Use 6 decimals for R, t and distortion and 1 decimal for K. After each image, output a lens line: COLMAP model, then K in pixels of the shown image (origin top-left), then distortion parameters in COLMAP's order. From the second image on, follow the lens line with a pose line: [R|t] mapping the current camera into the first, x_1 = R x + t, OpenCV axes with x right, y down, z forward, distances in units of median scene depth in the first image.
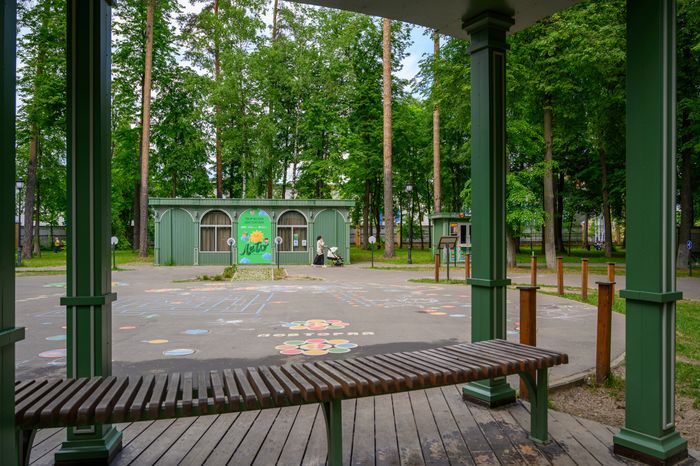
lens RADIAL K [[545.8, 0, 349.7], [0, 545.8, 234.3], [0, 0, 1]] dist [0.002778, 0.000560]
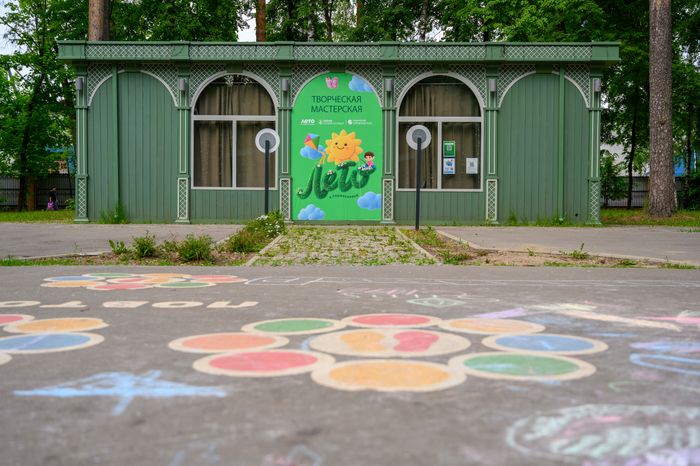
lens RADIAL K [[724.4, 0, 349.8], [0, 724.4, 232.5], [0, 0, 1]] dist [-0.009727, 0.000000]
pose [[0.988502, 0.008815, -0.150951, -0.091968], [-0.004375, 0.999549, 0.029725, 0.046780], [0.151145, -0.028723, 0.988094, 0.519502]]
